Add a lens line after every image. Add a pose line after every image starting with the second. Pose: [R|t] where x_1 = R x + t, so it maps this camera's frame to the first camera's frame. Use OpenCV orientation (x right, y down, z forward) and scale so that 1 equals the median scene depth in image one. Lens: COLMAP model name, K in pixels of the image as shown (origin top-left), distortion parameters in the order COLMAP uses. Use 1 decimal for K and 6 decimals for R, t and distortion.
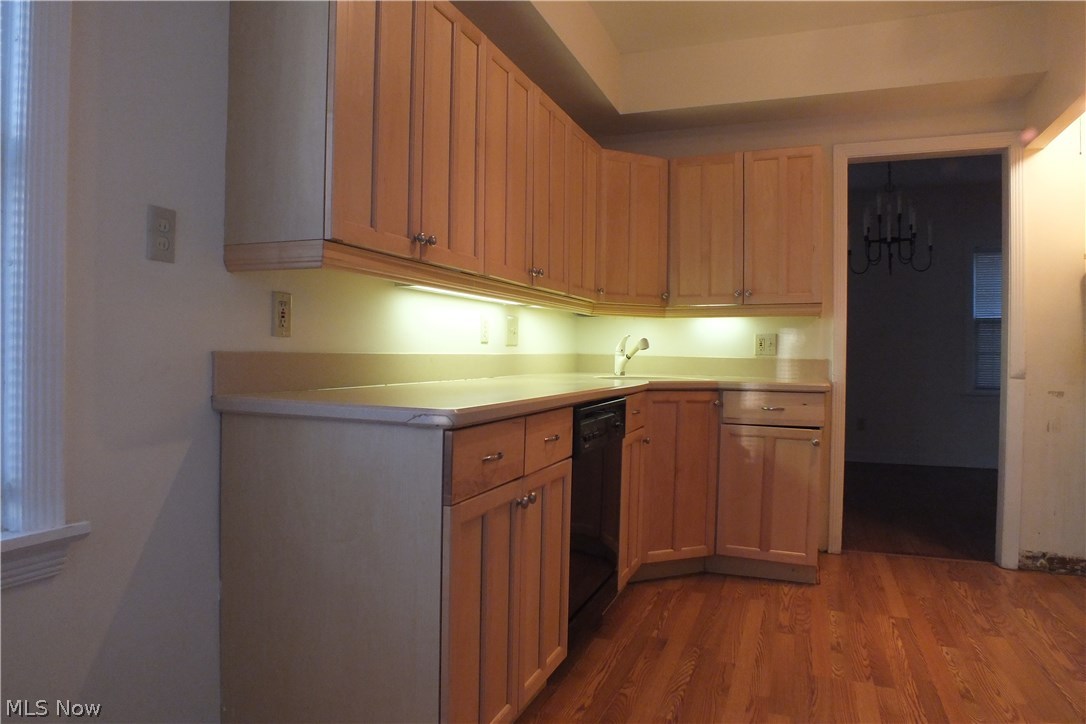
lens RADIAL K [[686.1, 0, 550.3], [0, 686.1, 358.7], [0, 0, 1]] dist [-0.074181, 0.025410]
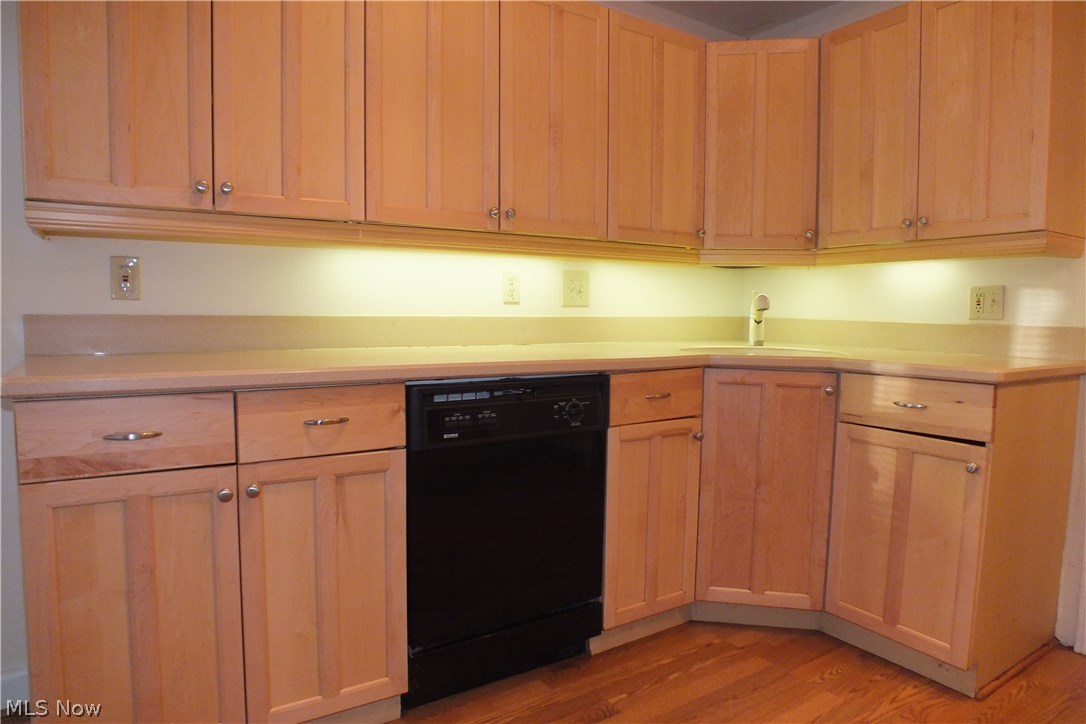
lens RADIAL K [[686.1, 0, 541.9], [0, 686.1, 361.1], [0, 0, 1]] dist [-0.074181, 0.025410]
pose [[0.819448, 0.038301, -0.571872, 0.392181], [-0.005779, 0.998266, 0.058579, -0.000978], [0.573124, -0.044697, 0.818249, 0.297501]]
